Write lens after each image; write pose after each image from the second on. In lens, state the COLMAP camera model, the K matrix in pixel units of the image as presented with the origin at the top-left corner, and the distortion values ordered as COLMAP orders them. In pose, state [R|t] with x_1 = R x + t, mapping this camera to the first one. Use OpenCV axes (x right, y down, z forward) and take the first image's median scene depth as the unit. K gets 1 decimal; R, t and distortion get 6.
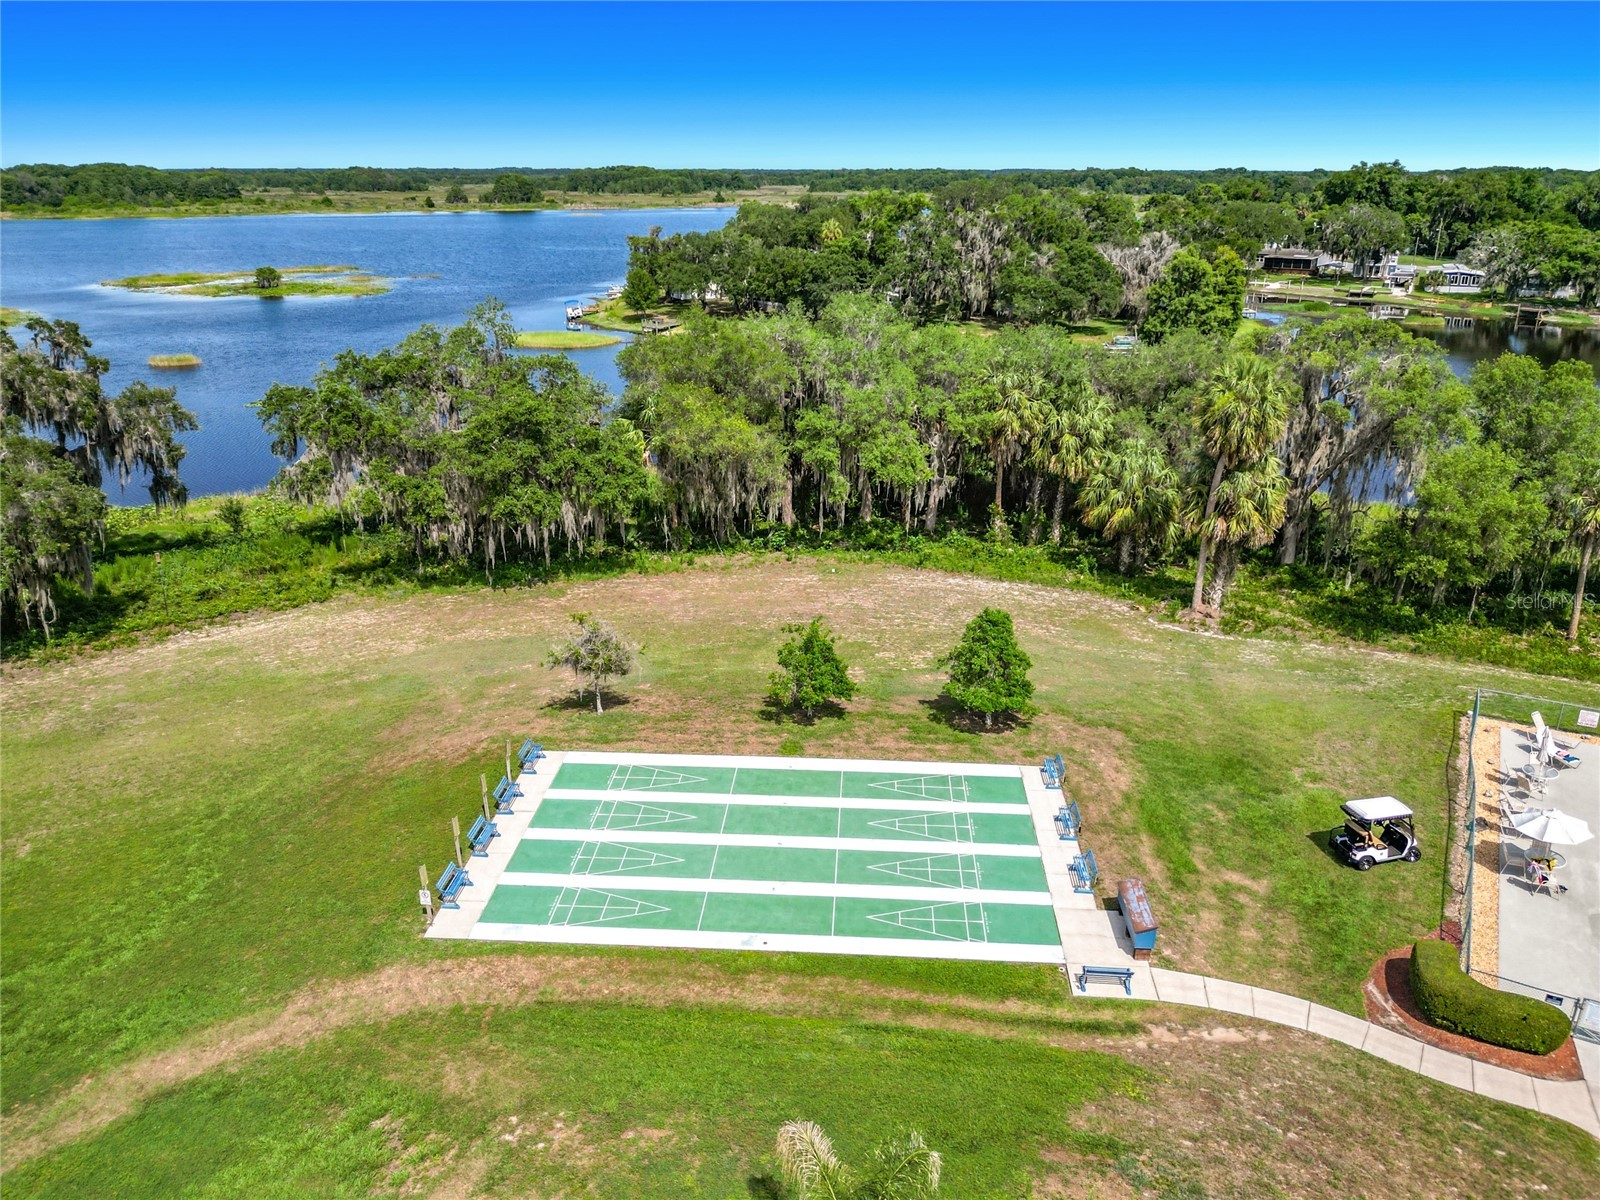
lens RADIAL K [[1154.0, 0, 800.0], [0, 1154.0, 600.0], [0, 0, 1]] dist [0.049838, -0.090280]
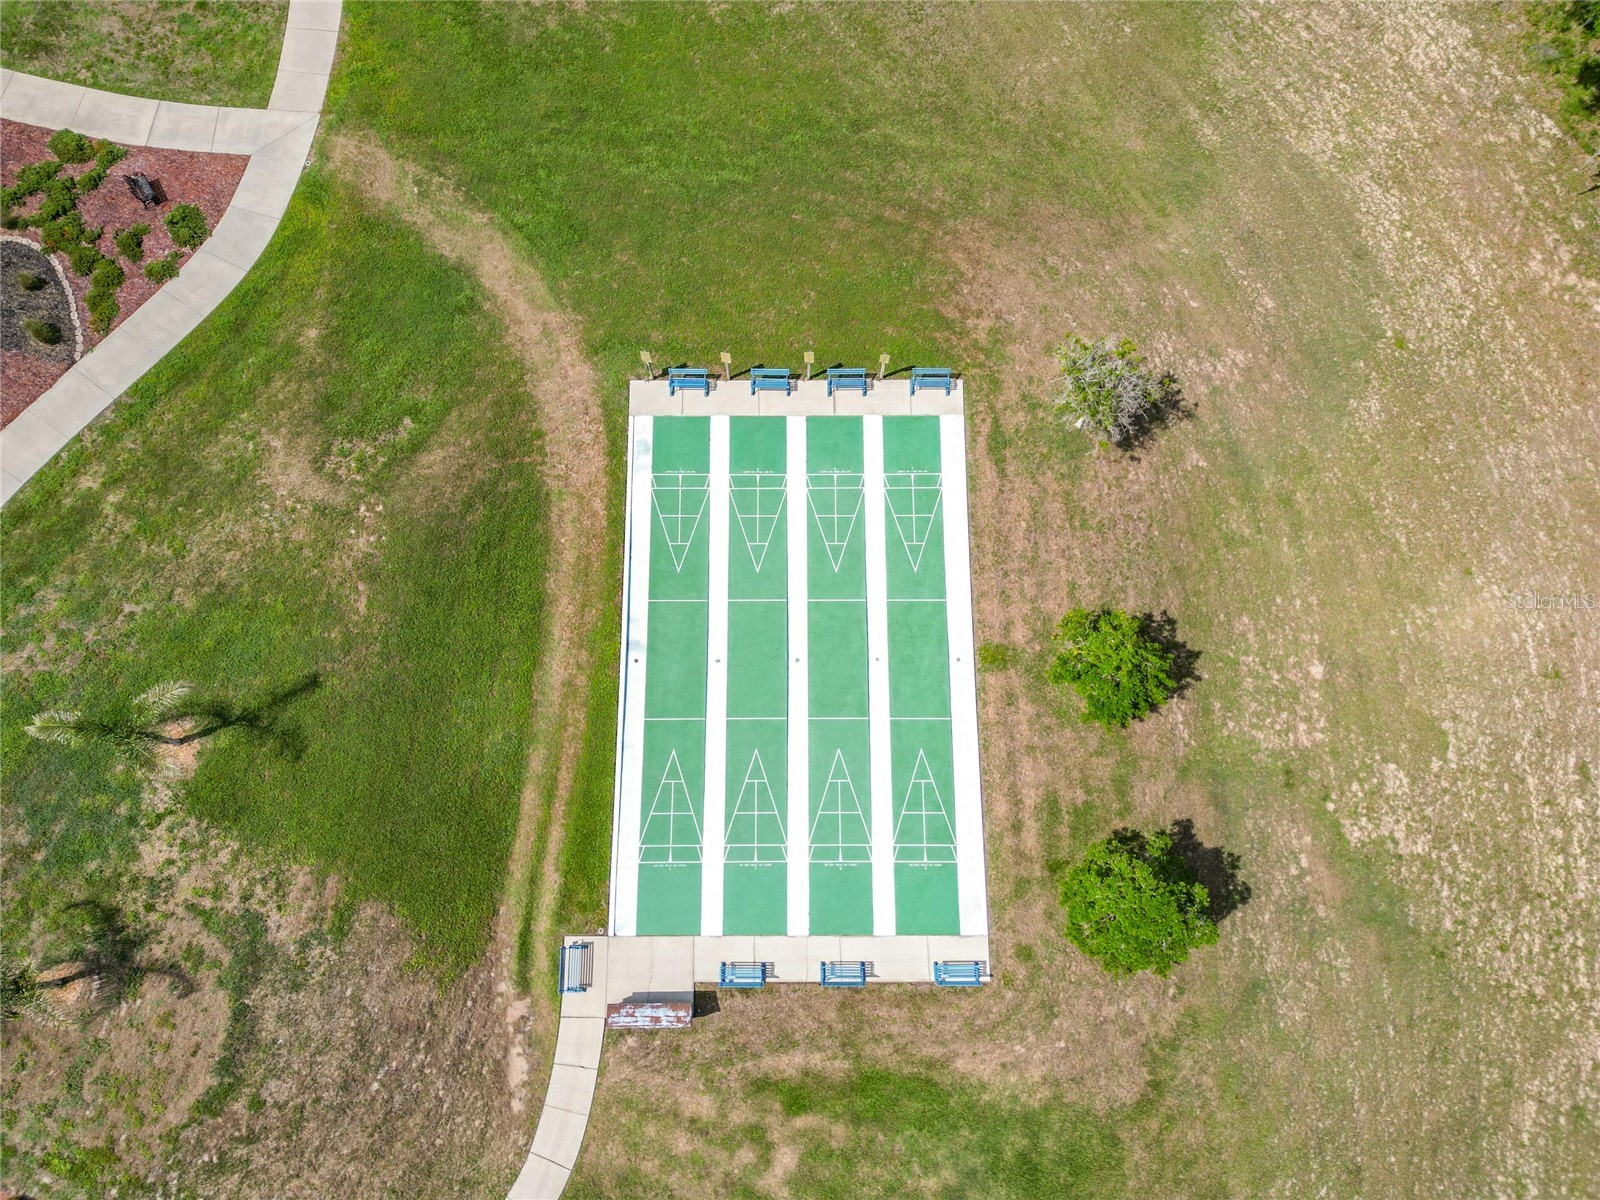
lens RADIAL K [[1137.9, 0, 800.0], [0, 1137.9, 600.0], [0, 0, 1]] dist [0.086714, -0.109189]
pose [[0.066395, 0.964439, -0.255830, 0.089364], [-0.348678, 0.262658, 0.899686, -0.333643], [0.934888, 0.029467, 0.353717, 0.327835]]
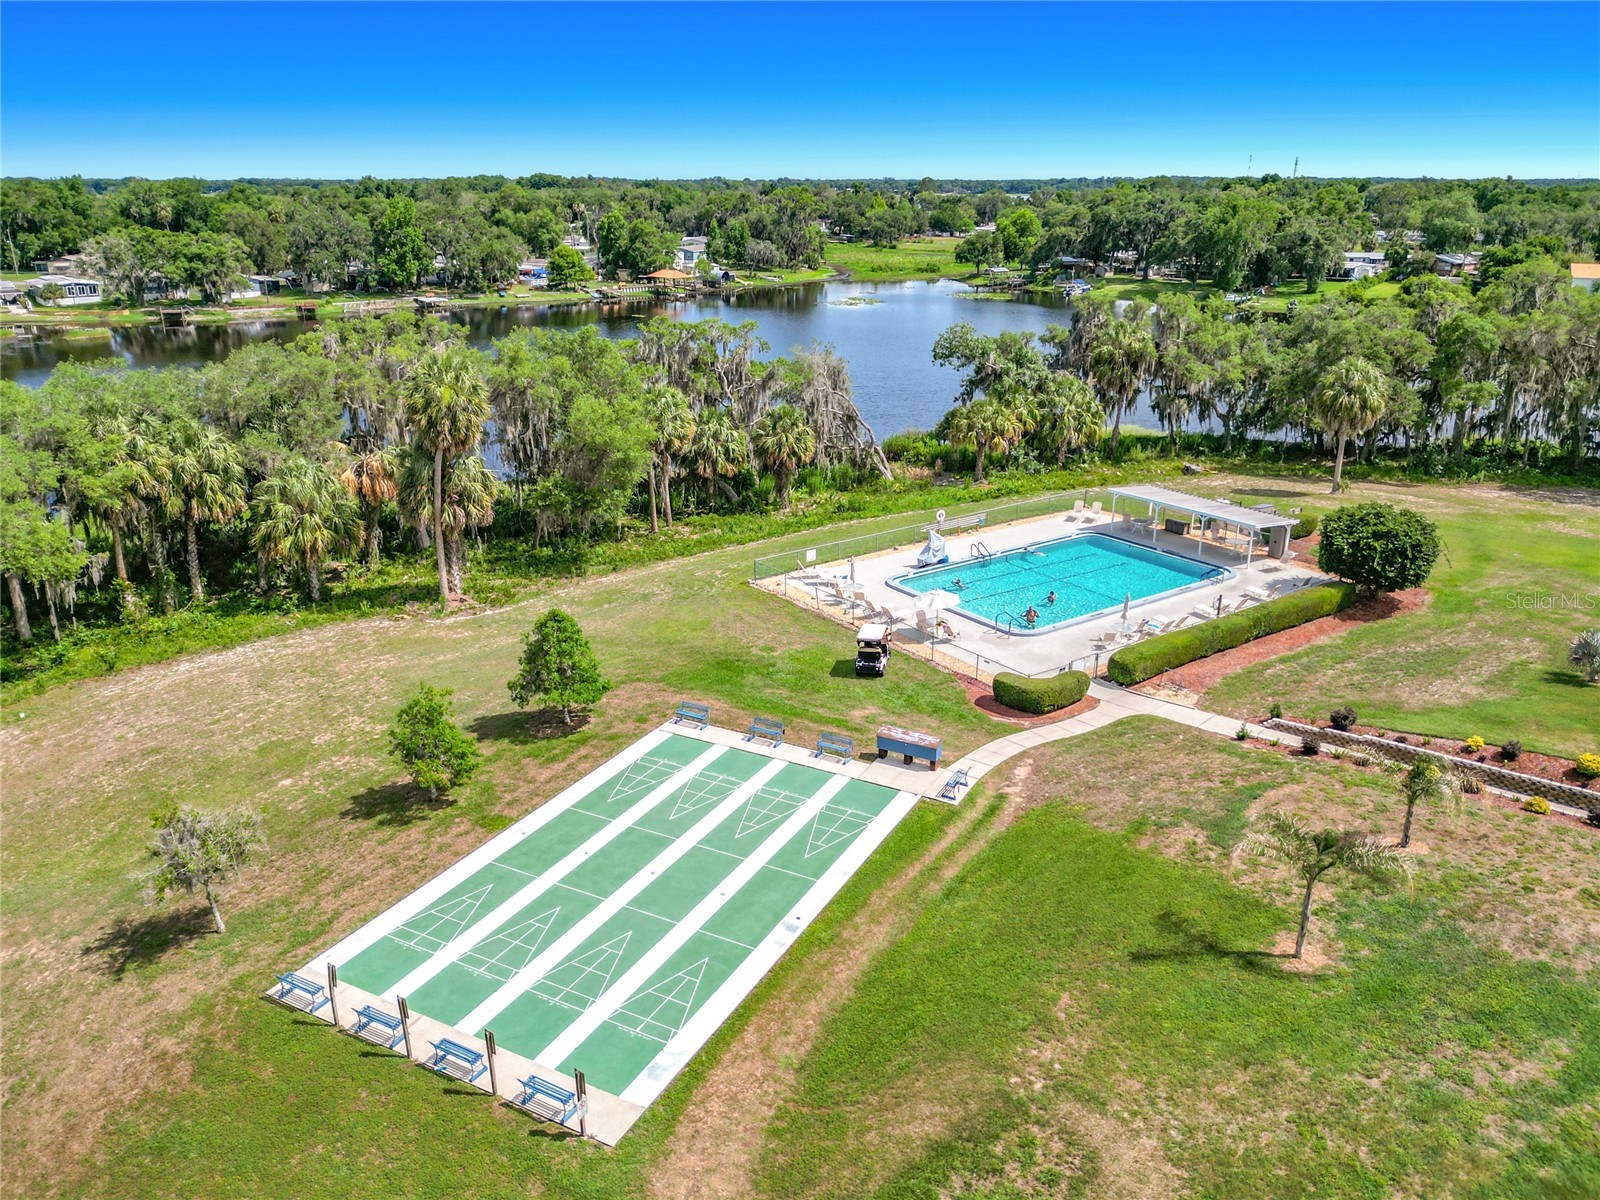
lens RADIAL K [[1178.9, 0, 800.0], [0, 1178.9, 600.0], [0, 0, 1]] dist [0.048807, -0.062530]
pose [[0.411796, -0.302764, 0.859510, -0.368888], [0.315300, 0.932276, 0.177333, -0.067499], [-0.854991, 0.197979, 0.479369, 0.189305]]
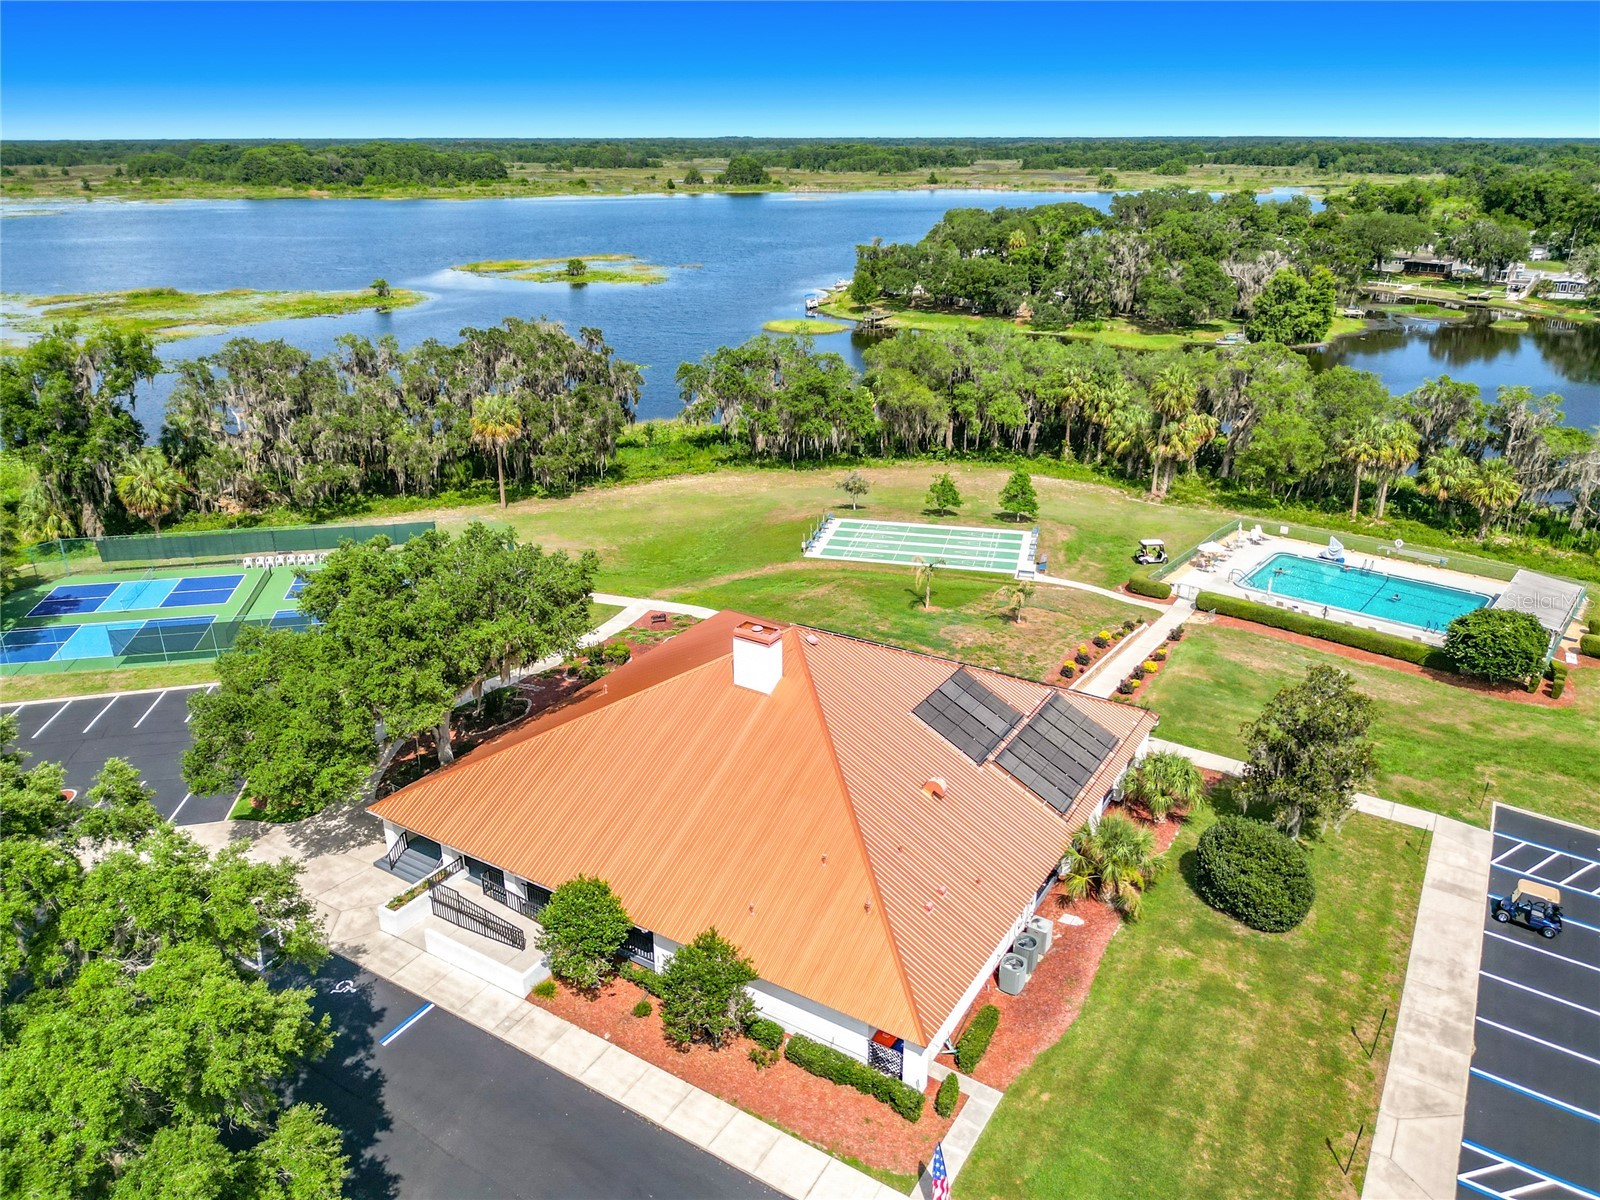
lens RADIAL K [[1154.0, 0, 800.0], [0, 1154.0, 600.0], [0, 0, 1]] dist [0.049838, -0.090280]
pose [[0.984856, 0.061516, -0.162097, 0.070793], [-0.057263, 0.997884, 0.030783, 0.134911], [0.163647, -0.021035, 0.986295, -0.854719]]
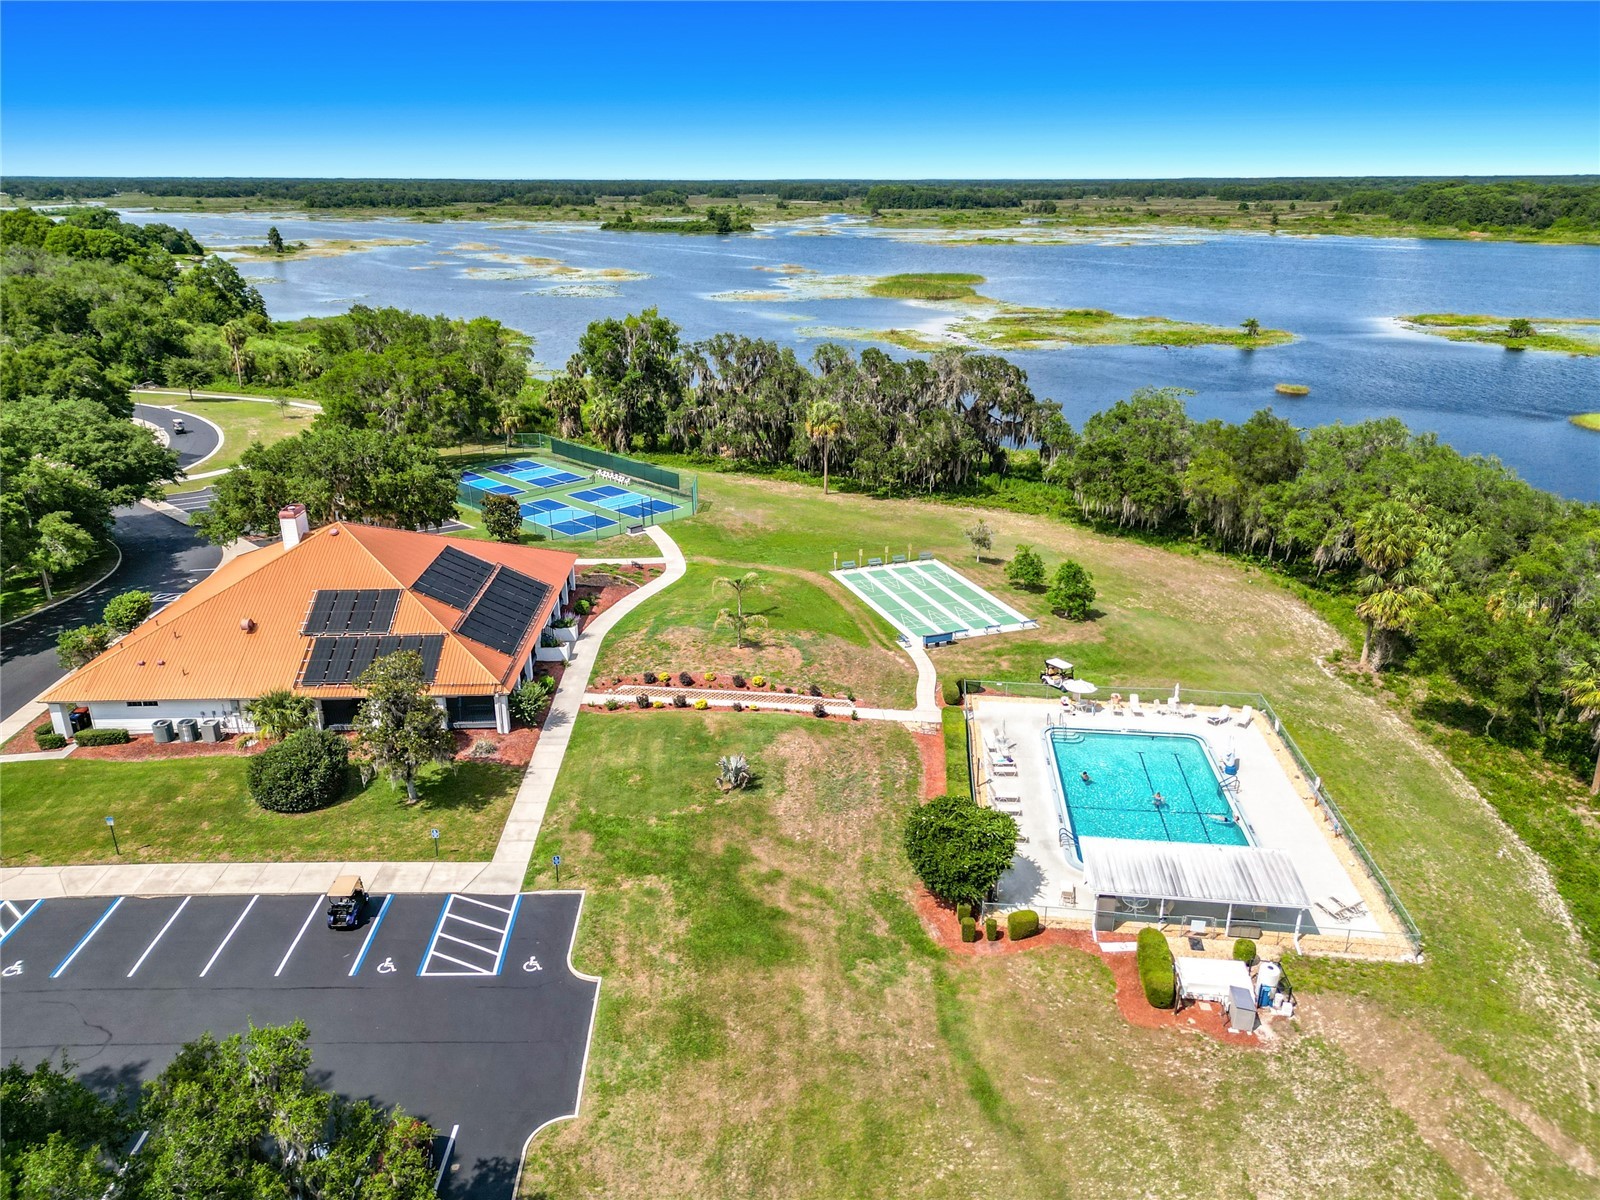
lens RADIAL K [[1137.9, 0, 800.0], [0, 1137.9, 600.0], [0, 0, 1]] dist [0.086714, -0.109189]
pose [[0.401109, 0.313520, -0.860707, 1.084075], [-0.315296, 0.929445, 0.191624, -0.103482], [0.860058, 0.194516, 0.471661, -0.262478]]
